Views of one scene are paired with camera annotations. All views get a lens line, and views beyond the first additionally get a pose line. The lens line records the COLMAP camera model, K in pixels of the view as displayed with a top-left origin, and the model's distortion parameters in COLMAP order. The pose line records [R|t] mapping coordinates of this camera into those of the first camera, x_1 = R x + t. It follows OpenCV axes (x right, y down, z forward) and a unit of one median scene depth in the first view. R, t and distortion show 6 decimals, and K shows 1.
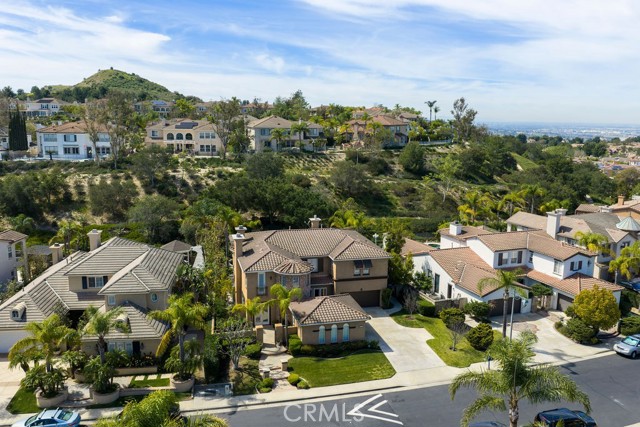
lens RADIAL K [[529.5, 0, 319.3], [0, 529.5, 204.4], [0, 0, 1]] dist [0.012493, -0.018676]
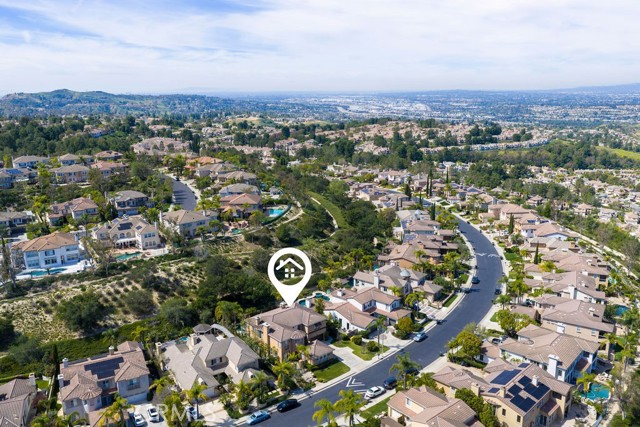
lens RADIAL K [[535.1, 0, 321.1], [0, 535.1, 195.3], [0, 0, 1]] dist [0.001996, -0.012450]
pose [[0.896700, -0.108525, 0.429129, -0.831684], [0.092695, 0.994022, 0.057691, -0.571313], [-0.432825, -0.011953, 0.901399, -1.083758]]
